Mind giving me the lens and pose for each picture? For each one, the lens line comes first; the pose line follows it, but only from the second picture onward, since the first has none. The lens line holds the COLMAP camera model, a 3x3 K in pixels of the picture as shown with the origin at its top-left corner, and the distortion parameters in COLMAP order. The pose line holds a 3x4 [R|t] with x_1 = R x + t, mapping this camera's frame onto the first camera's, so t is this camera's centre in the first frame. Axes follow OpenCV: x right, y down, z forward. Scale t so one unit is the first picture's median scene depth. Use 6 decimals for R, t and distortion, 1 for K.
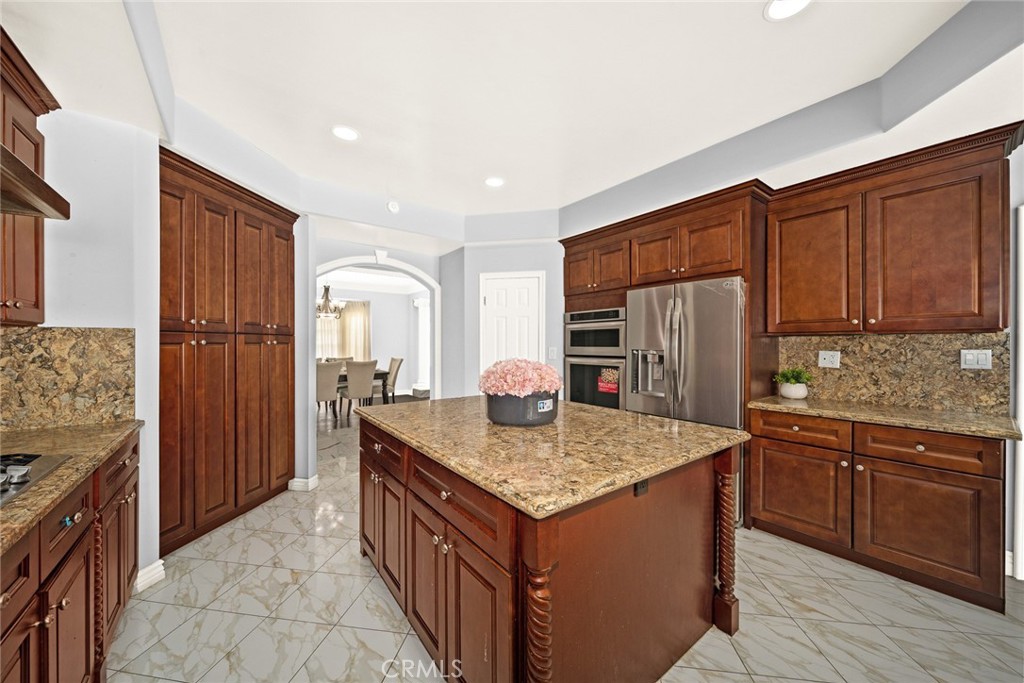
lens RADIAL K [[367.5, 0, 512.0], [0, 367.5, 341.5], [0, 0, 1]] dist [-0.001190, -0.000148]
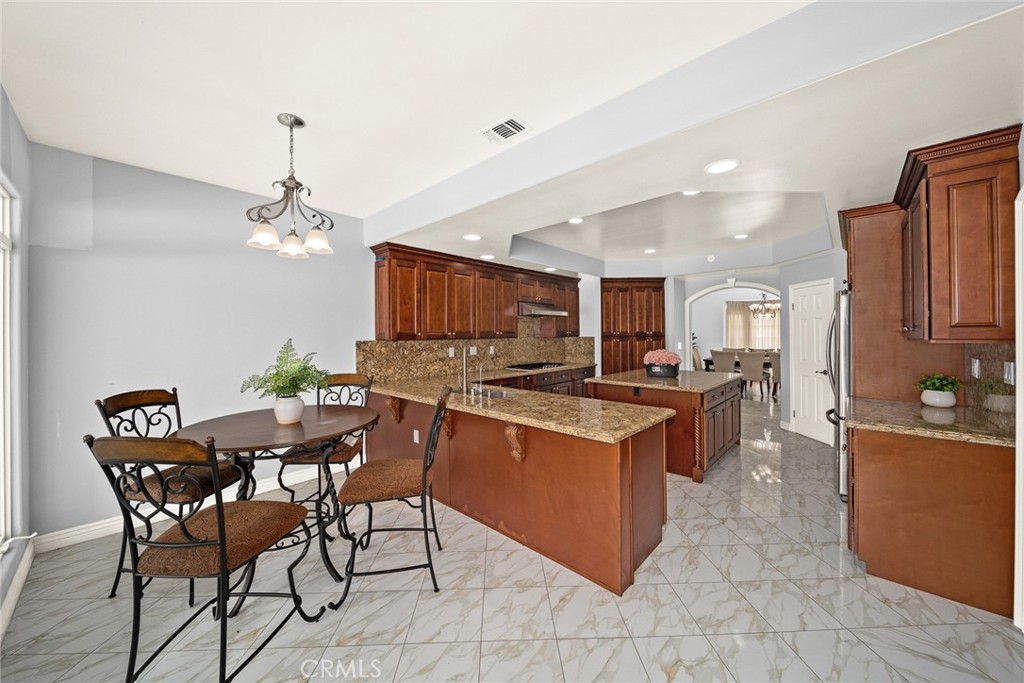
lens RADIAL K [[367.5, 0, 512.0], [0, 367.5, 341.5], [0, 0, 1]] dist [-0.001190, -0.000148]
pose [[0.179645, 0.016648, -0.983591, 1.717129], [0.014783, 0.999698, 0.019621, -0.054188], [0.983620, -0.018065, 0.179344, -0.286039]]
